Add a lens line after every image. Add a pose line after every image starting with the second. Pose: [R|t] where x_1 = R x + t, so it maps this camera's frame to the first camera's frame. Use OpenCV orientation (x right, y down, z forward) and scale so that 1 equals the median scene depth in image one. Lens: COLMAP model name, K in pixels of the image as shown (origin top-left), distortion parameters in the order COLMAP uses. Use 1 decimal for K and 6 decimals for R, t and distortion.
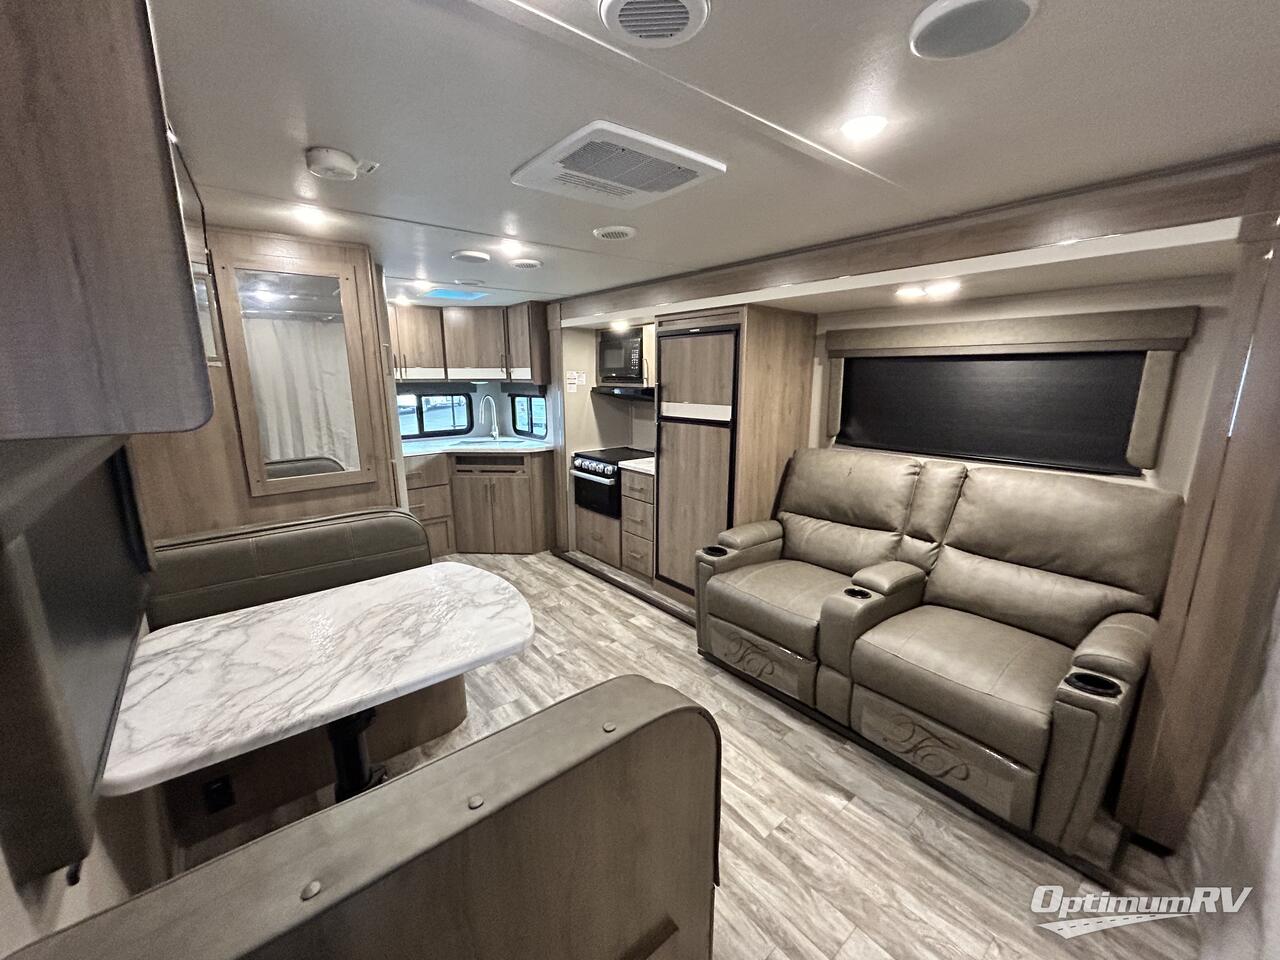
lens RADIAL K [[514.7, 0, 635.7], [0, 514.7, 481.6], [0, 0, 1]] dist [0.000051, -0.001793]
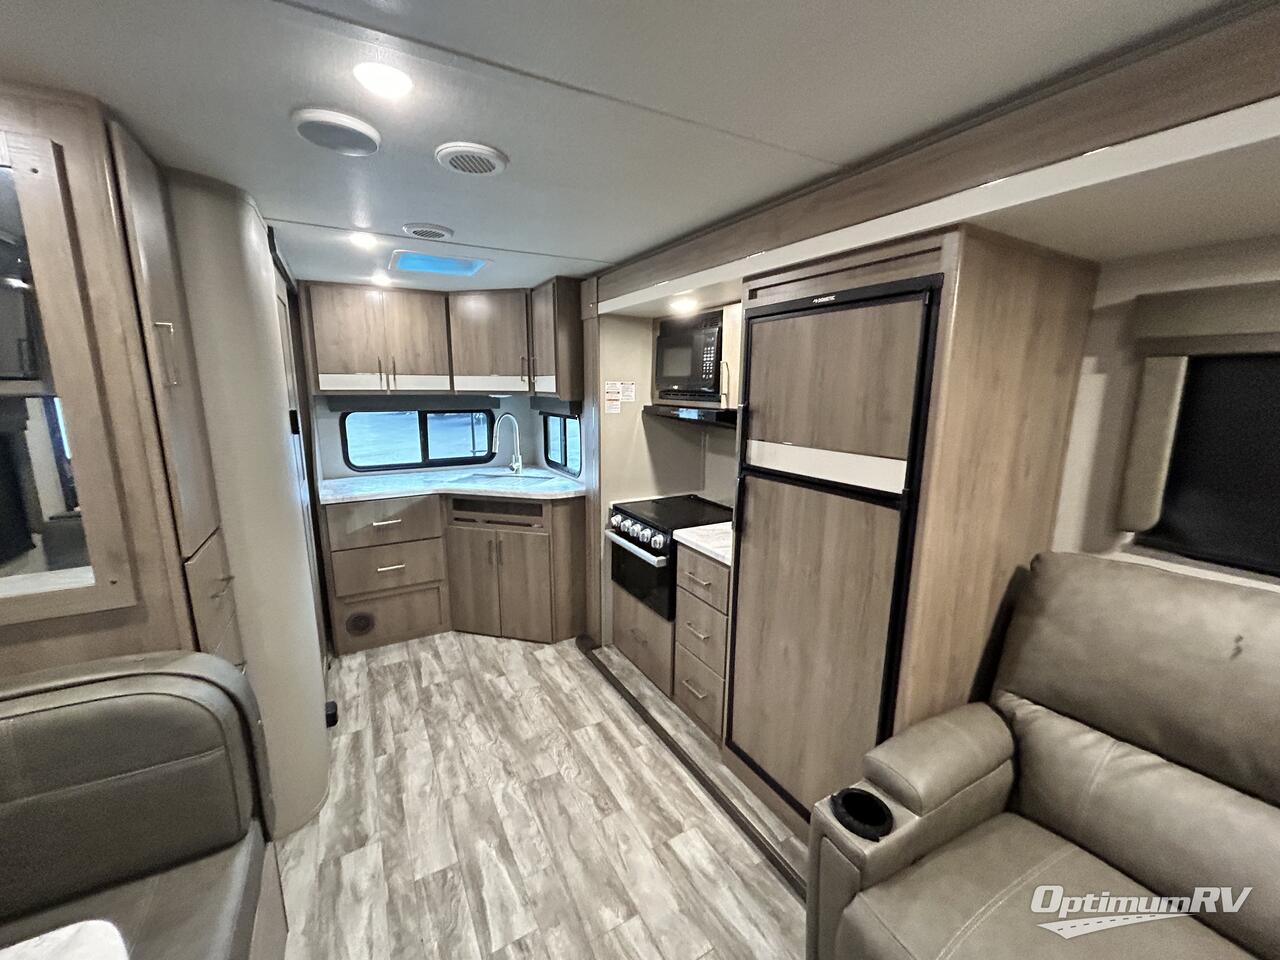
lens RADIAL K [[514.7, 0, 635.7], [0, 514.7, 481.6], [0, 0, 1]] dist [0.000051, -0.001793]
pose [[0.984670, 0.041423, -0.169435, 0.027746], [-0.044668, 0.998883, -0.015382, -0.101748], [0.168609, 0.022714, 0.985421, 0.471097]]
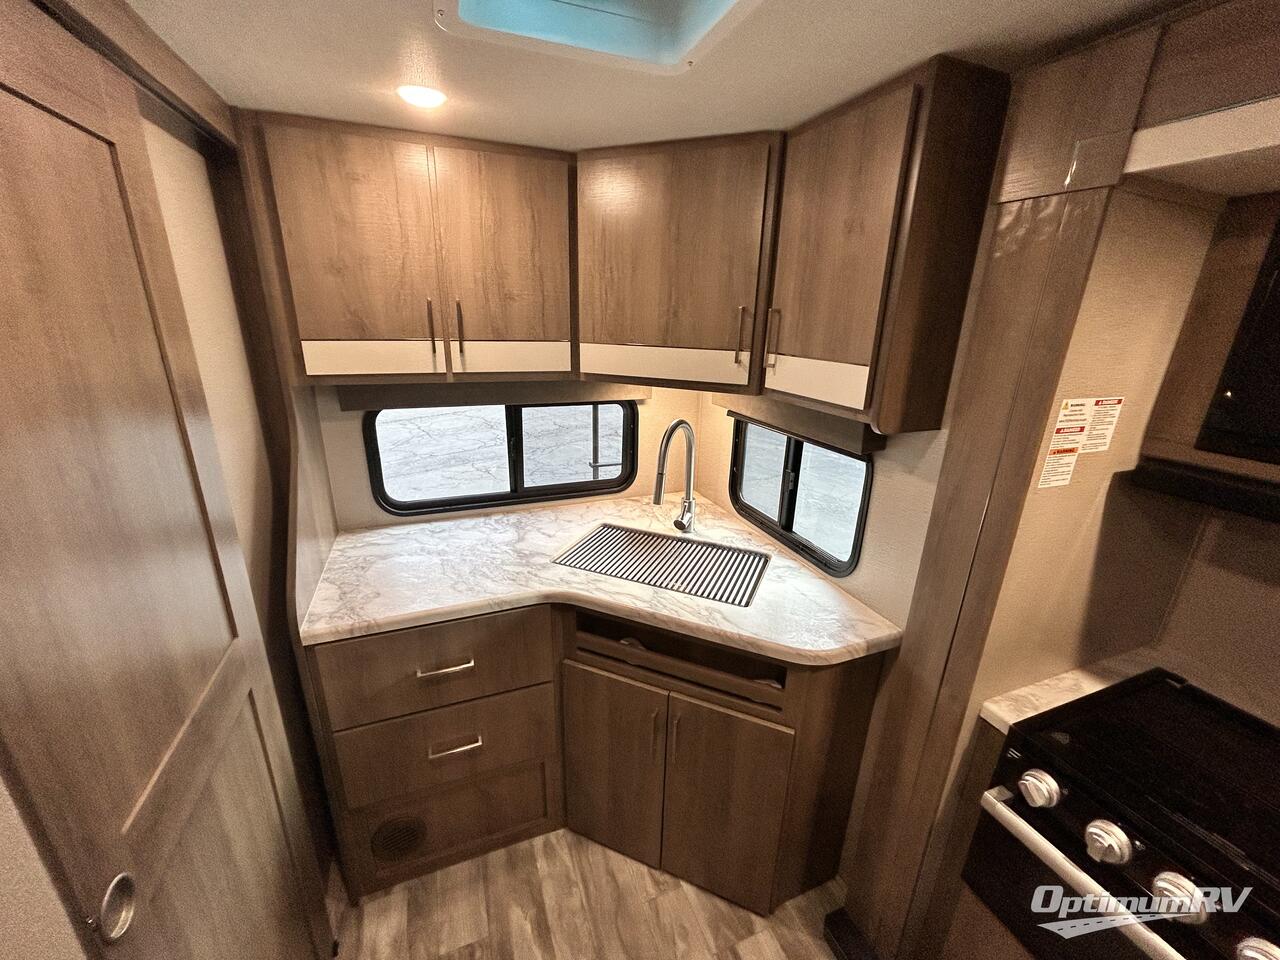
lens RADIAL K [[514.7, 0, 635.7], [0, 514.7, 481.6], [0, 0, 1]] dist [0.000051, -0.001793]
pose [[0.950989, 0.120784, -0.284659, -0.313976], [-0.089080, 0.988543, 0.121851, -0.248672], [0.296115, -0.090522, 0.950853, 0.965491]]
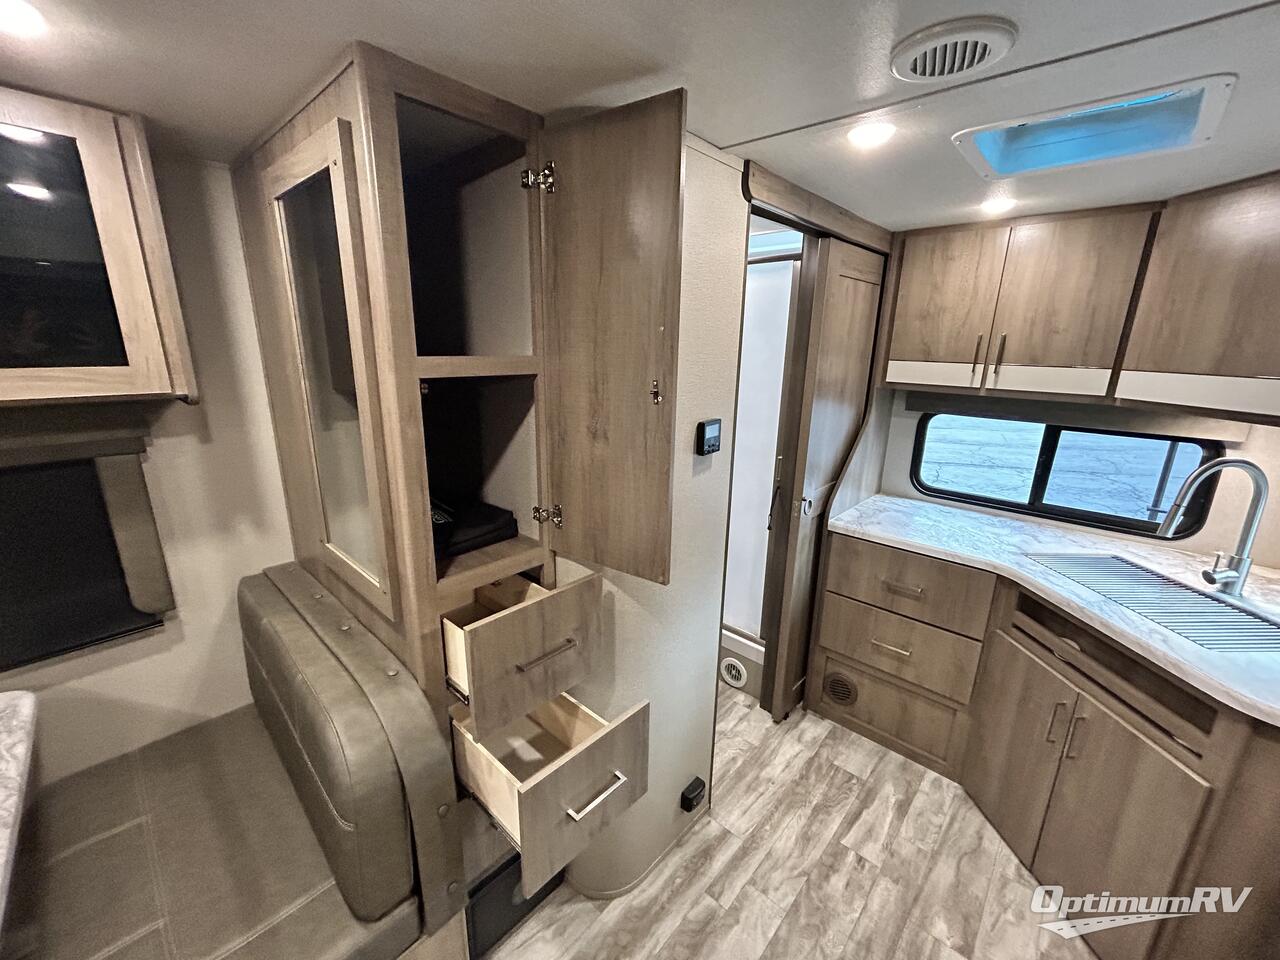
lens RADIAL K [[516.4, 0, 640.2], [0, 516.4, 482.4], [0, 0, 1]] dist [0.001256, 0.000224]
pose [[0.149209, 0.267548, -0.951922, -0.047242], [-0.223714, 0.946870, 0.231062, -0.216986], [0.963166, 0.178481, 0.201136, 0.860174]]
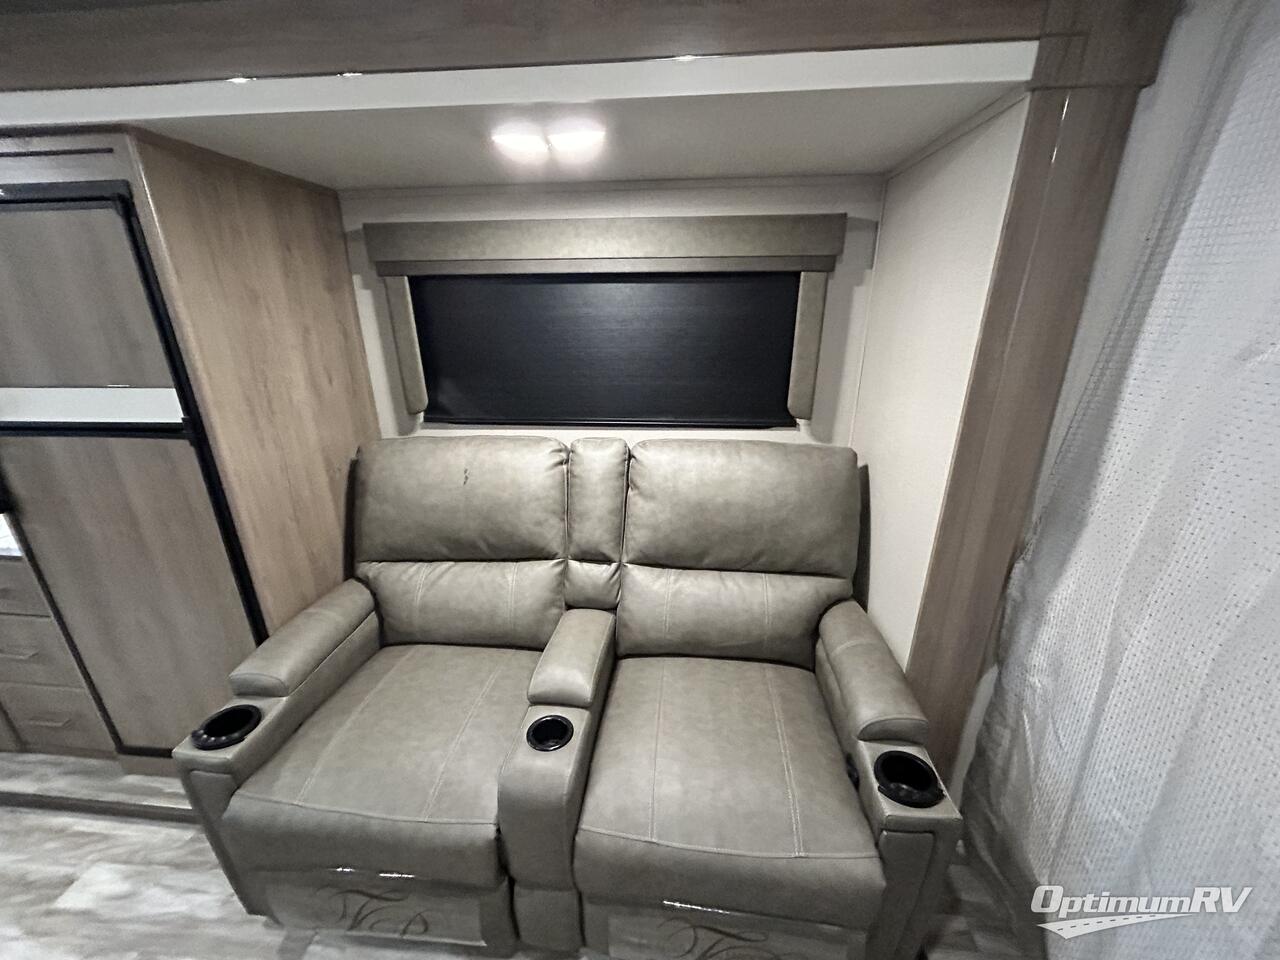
lens RADIAL K [[512.0, 0, 635.8], [0, 512.0, 480.6], [0, 0, 1]] dist [-0.003755, -0.000244]
pose [[0.698882, -0.250352, 0.669991, 0.135705], [0.153189, 0.967396, 0.201687, -0.090173], [-0.698639, -0.038320, 0.714447, 0.382593]]
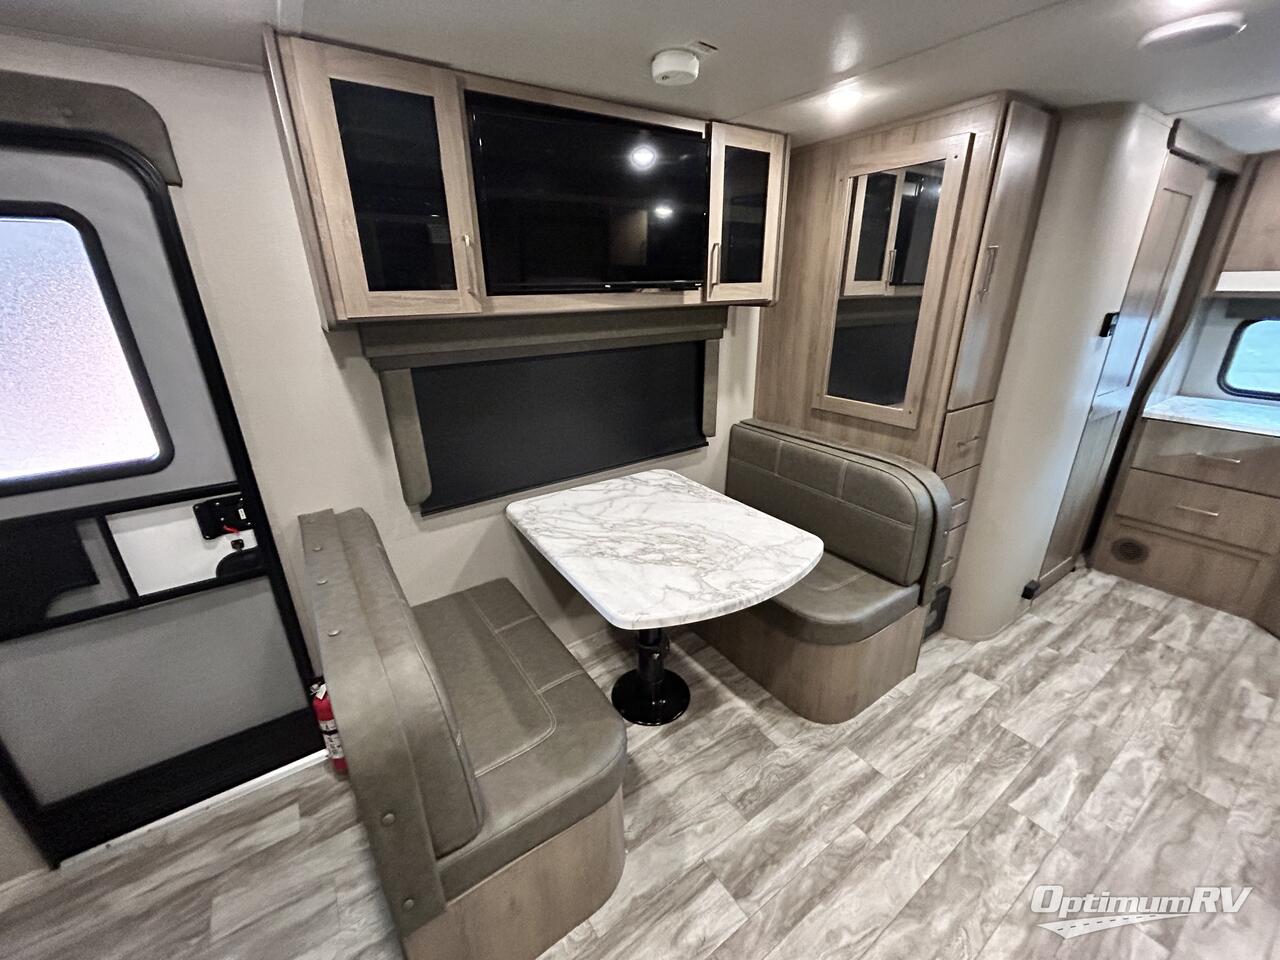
lens RADIAL K [[514.7, 0, 635.7], [0, 514.7, 481.6], [0, 0, 1]] dist [0.000051, -0.001793]
pose [[-0.088695, 0.364175, -0.927098, 0.244254], [-0.189912, 0.907509, 0.374648, -0.113484], [0.977787, 0.209296, -0.011330, 0.469123]]
